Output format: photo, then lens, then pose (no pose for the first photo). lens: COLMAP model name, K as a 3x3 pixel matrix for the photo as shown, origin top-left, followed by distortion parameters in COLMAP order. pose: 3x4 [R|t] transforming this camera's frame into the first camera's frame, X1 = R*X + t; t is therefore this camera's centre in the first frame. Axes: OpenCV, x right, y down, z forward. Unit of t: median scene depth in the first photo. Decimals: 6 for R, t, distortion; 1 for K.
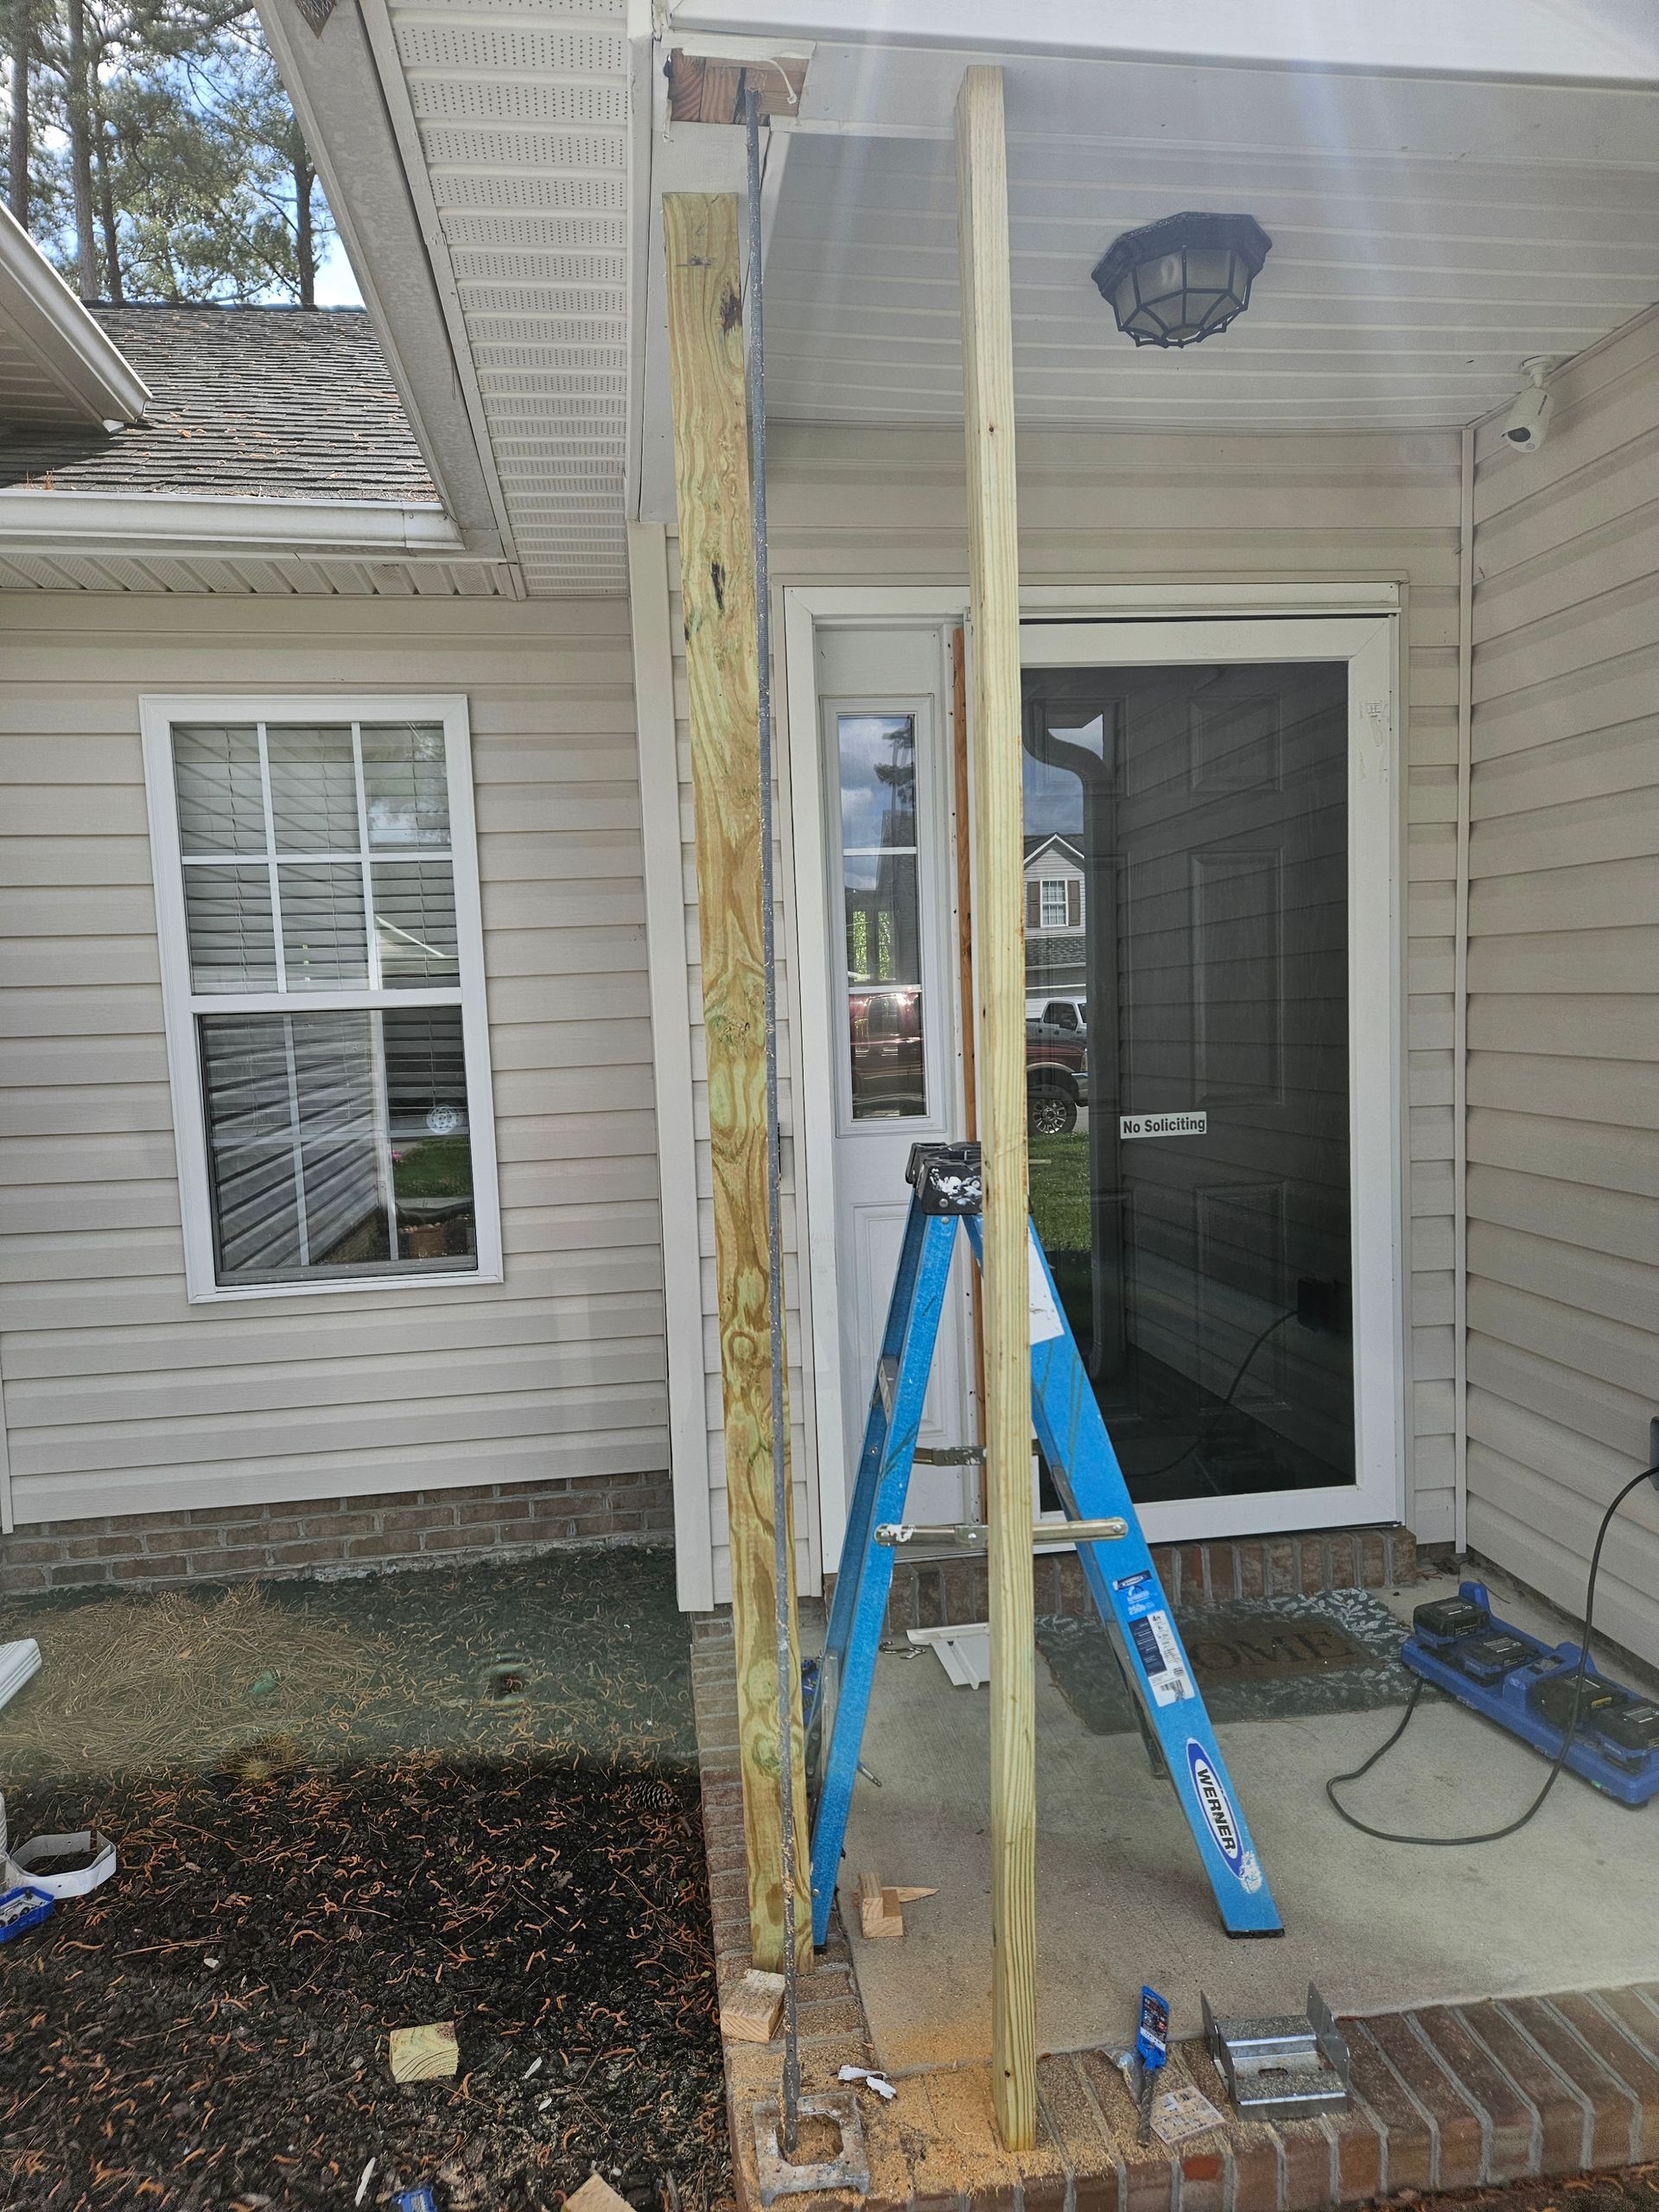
lens RADIAL K [[1471.9, 0, 823.5], [0, 1471.9, 1120.5], [0, 0, 1]] dist [0.082937, -0.076095]
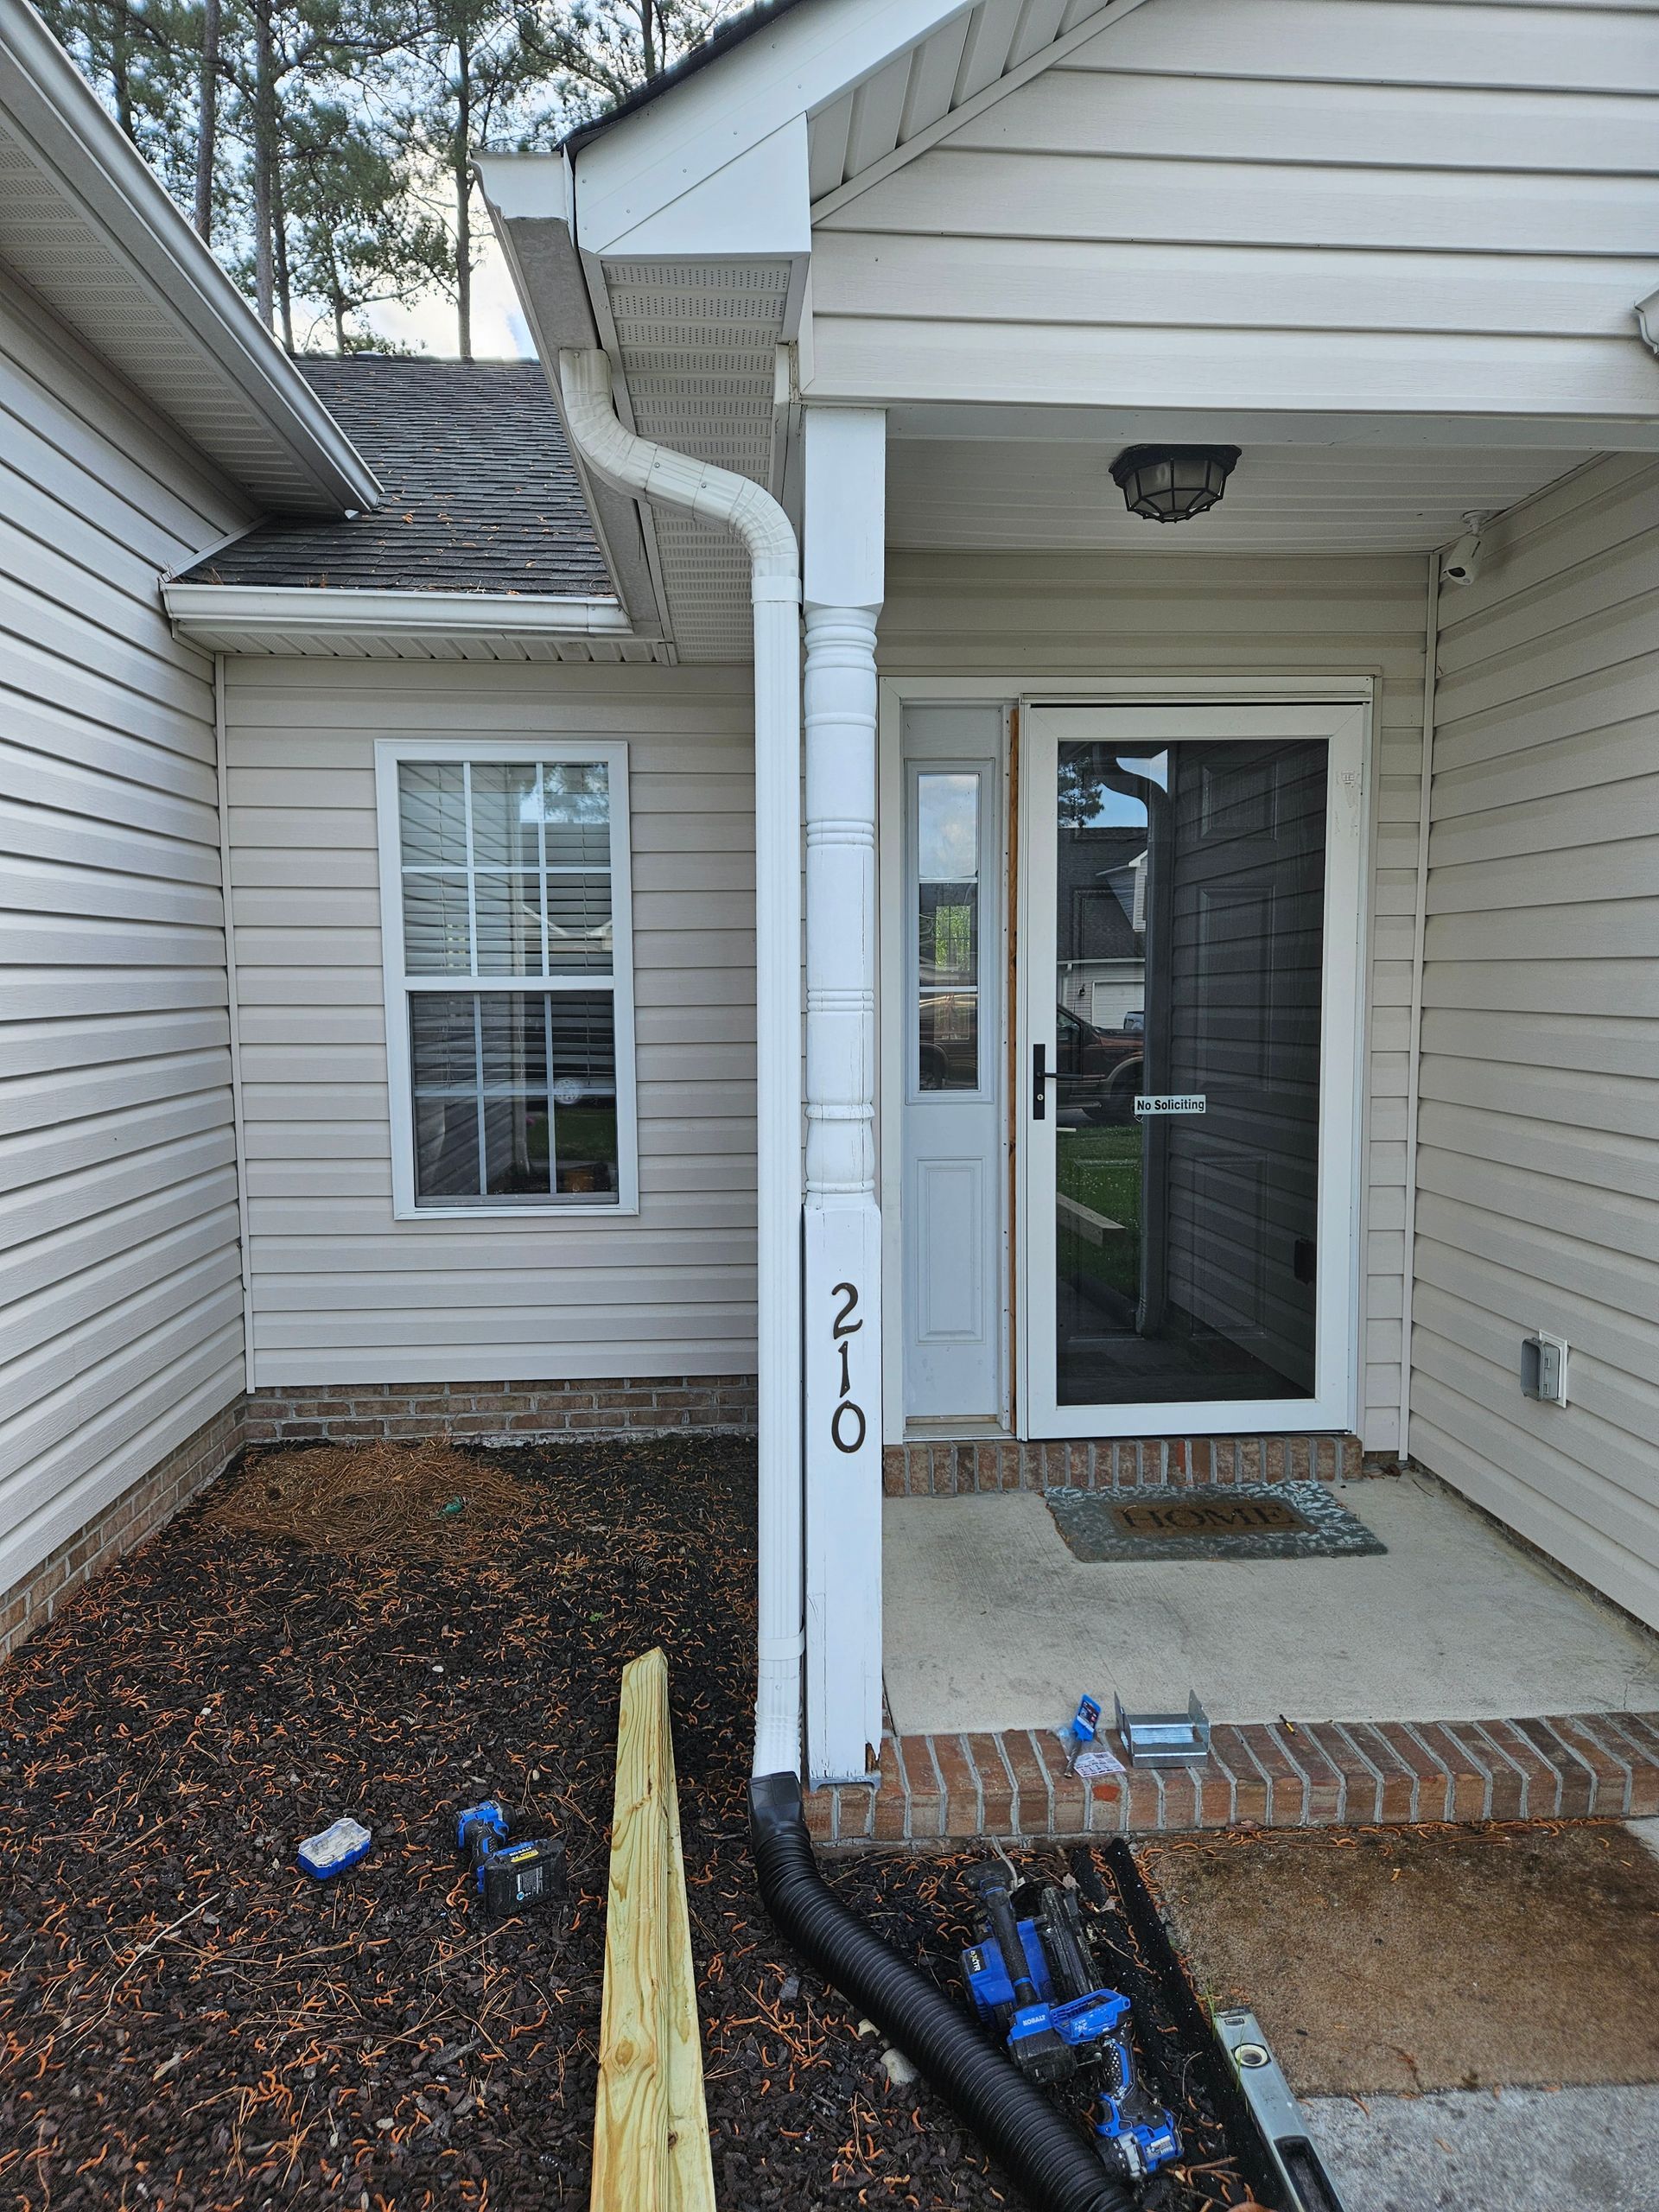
lens RADIAL K [[1471.9, 0, 823.5], [0, 1471.9, 1120.5], [0, 0, 1]] dist [0.082937, -0.076095]
pose [[0.996680, 0.037000, -0.072532, 0.026584], [-0.036233, 0.999273, 0.011863, 0.011078], [0.072918, -0.009196, 0.997296, -0.237832]]
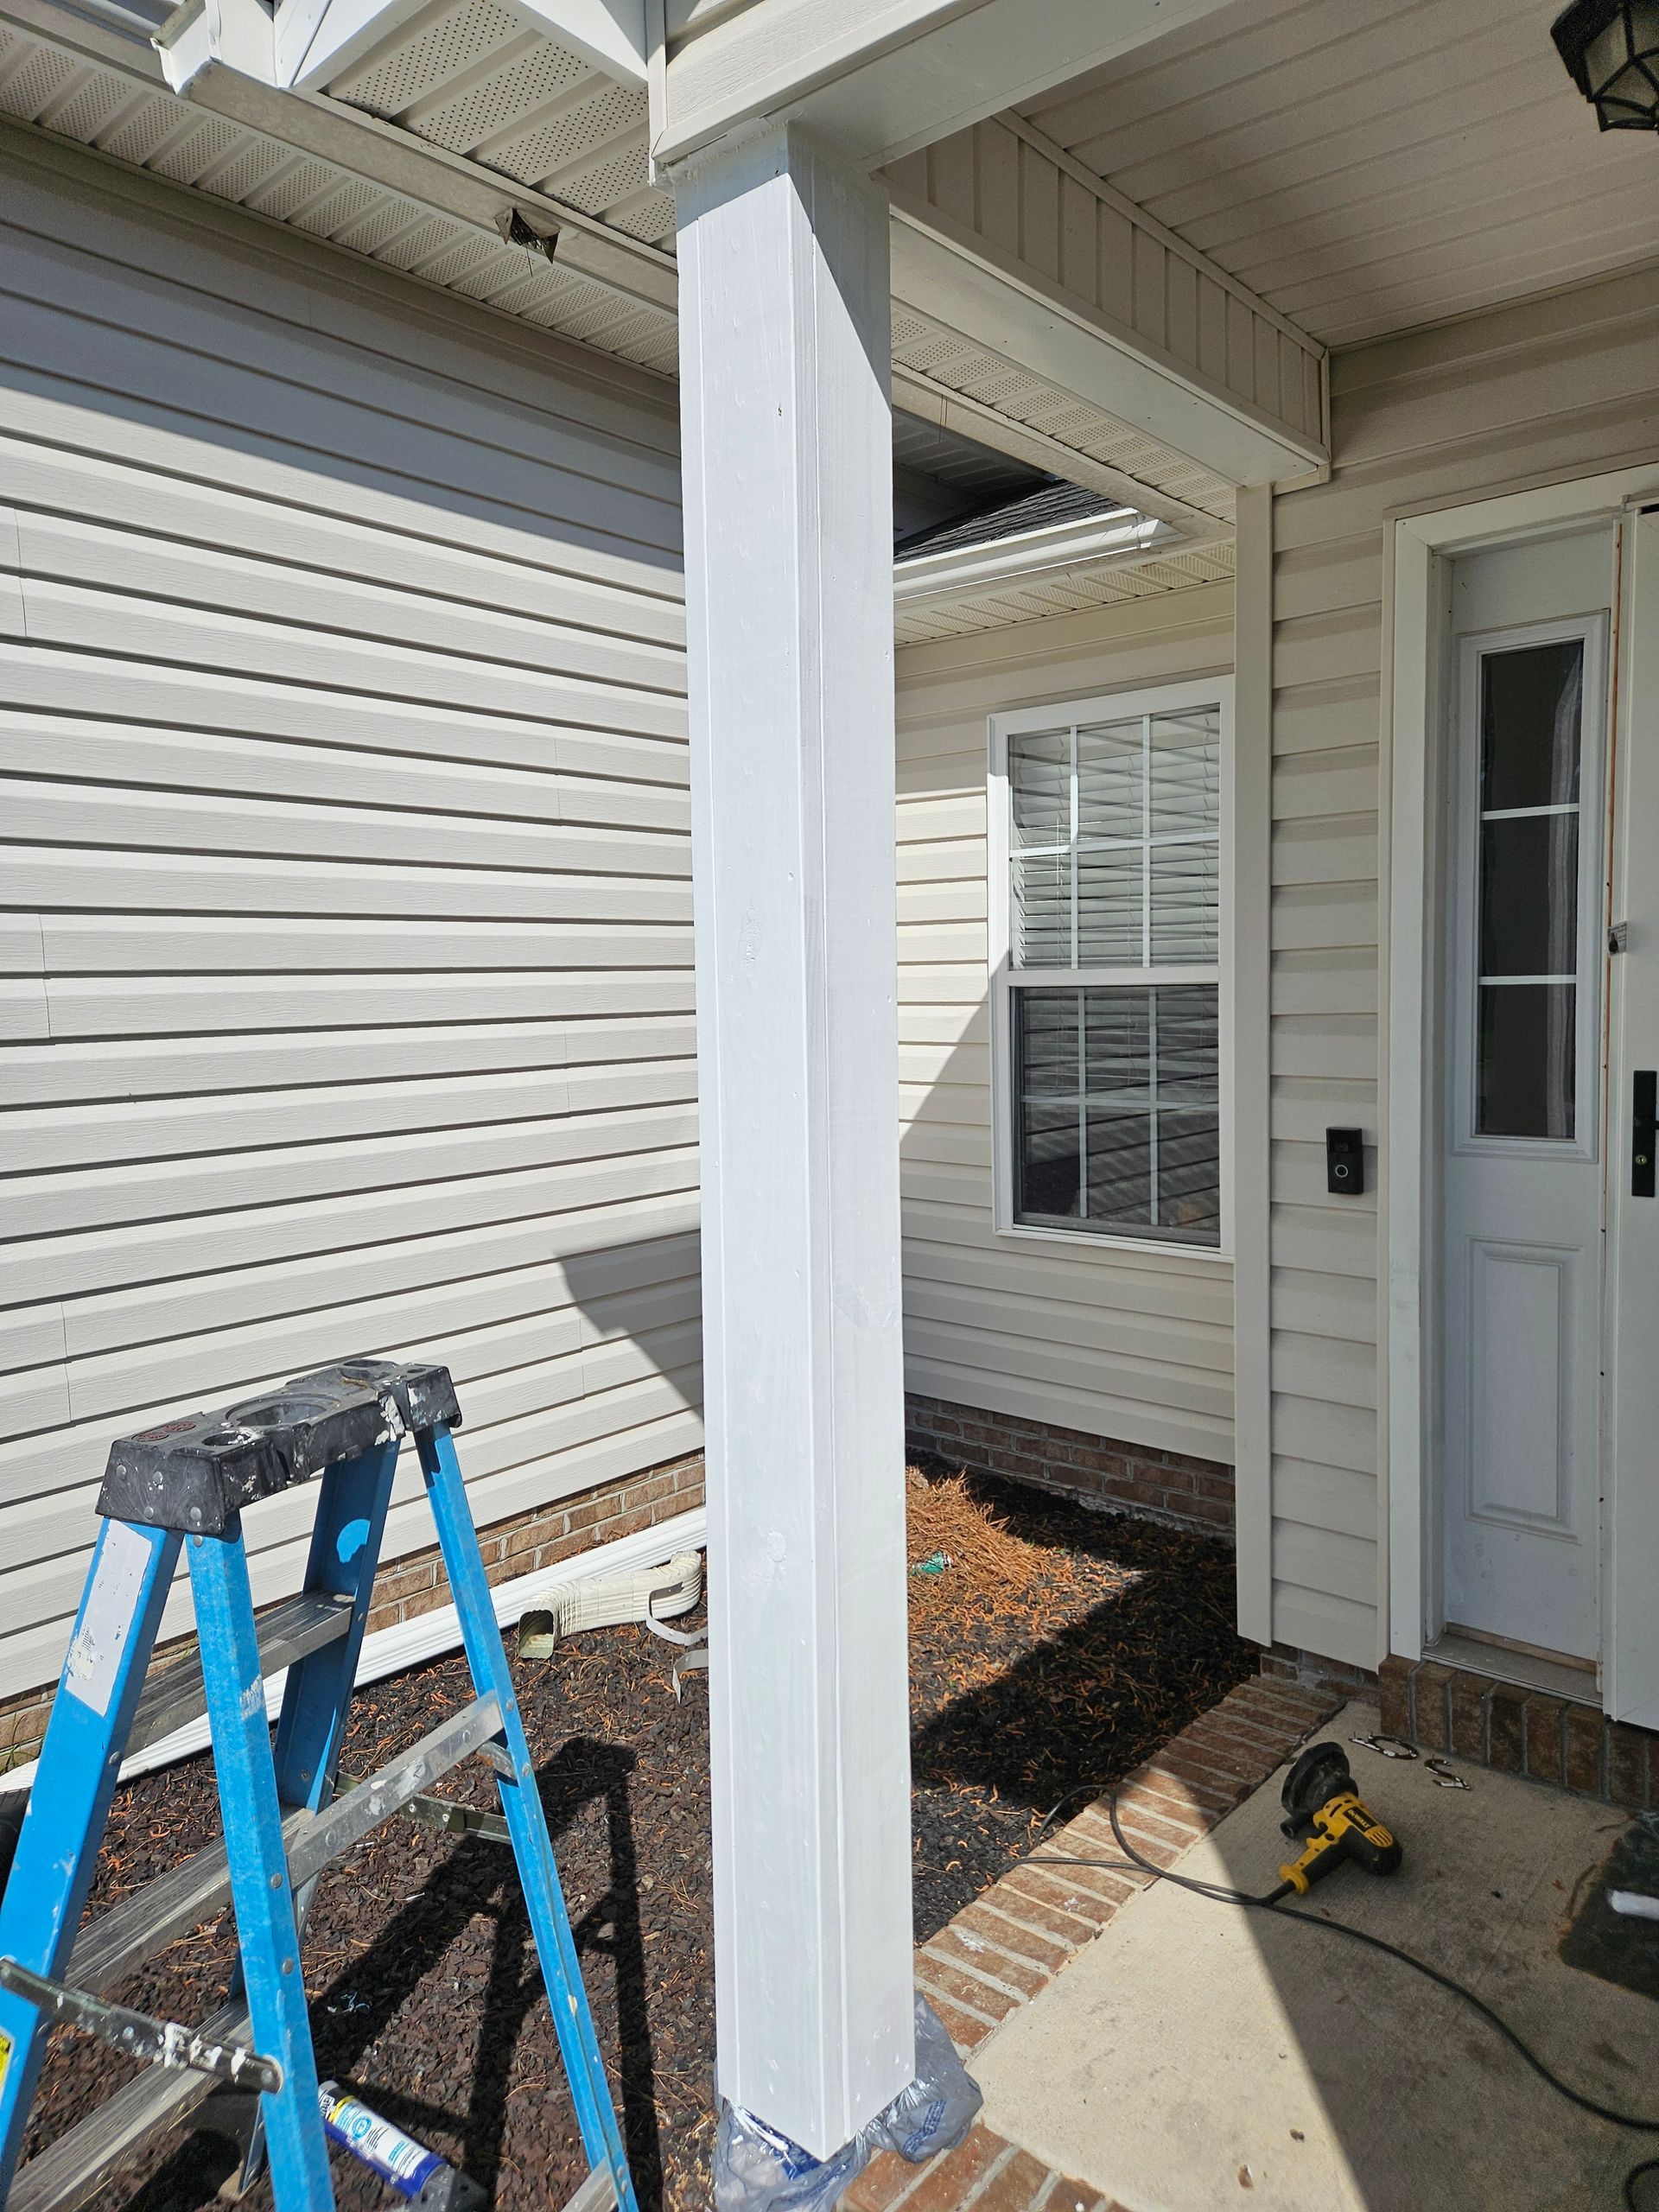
lens RADIAL K [[1469.6, 0, 810.4], [0, 1469.6, 1096.2], [0, 0, 1]] dist [0.076807, -0.061585]
pose [[0.655309, 0.083999, -0.750676, 0.353675], [-0.072115, 0.996215, 0.048521, -0.032545], [0.751911, 0.022339, 0.658886, 0.139093]]
